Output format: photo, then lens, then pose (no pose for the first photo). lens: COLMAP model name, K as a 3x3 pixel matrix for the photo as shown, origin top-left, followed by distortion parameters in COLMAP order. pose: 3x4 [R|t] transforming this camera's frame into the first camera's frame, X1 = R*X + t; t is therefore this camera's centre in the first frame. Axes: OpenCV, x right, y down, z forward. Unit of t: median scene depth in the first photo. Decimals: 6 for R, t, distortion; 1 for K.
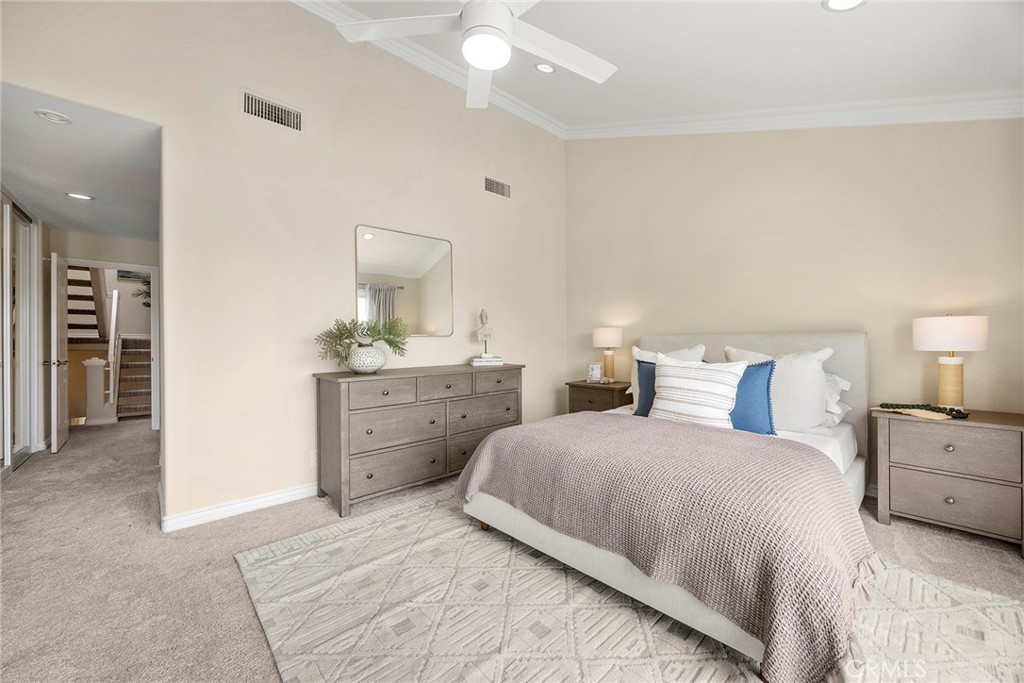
lens RADIAL K [[394.8, 0, 516.5], [0, 394.8, 340.0], [0, 0, 1]] dist [-0.002415, -0.000200]
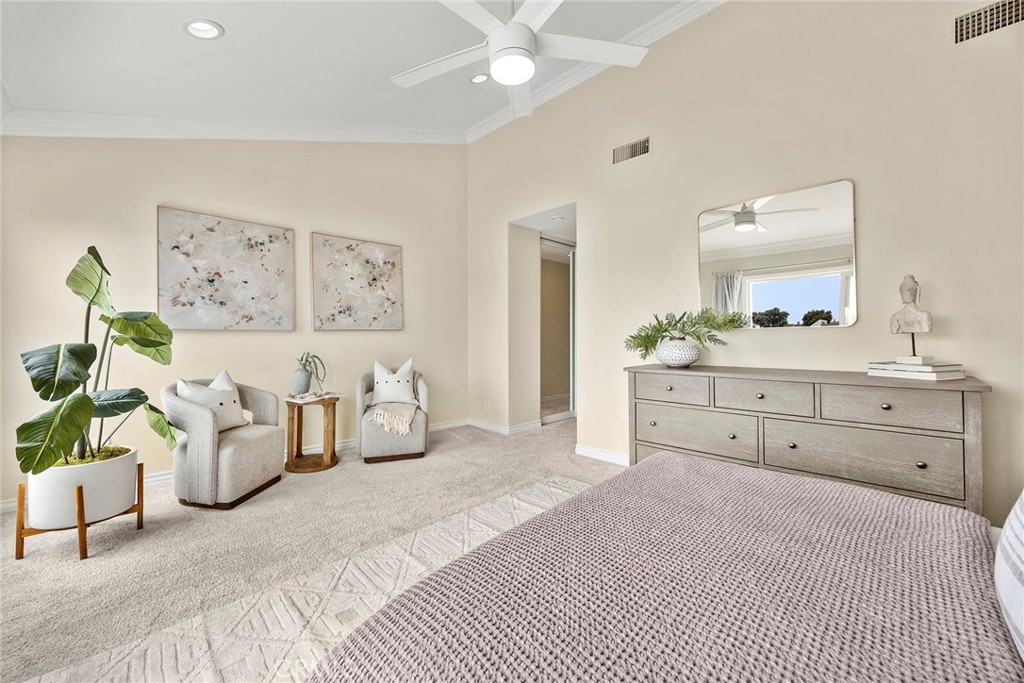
lens RADIAL K [[394.8, 0, 516.8], [0, 394.8, 335.9], [0, 0, 1]] dist [-0.002415, -0.000200]
pose [[0.040660, -0.002679, -0.999169, 0.607665], [-0.001003, 0.999996, -0.002722, 0.009990], [0.999173, 0.001113, 0.040657, 0.590583]]
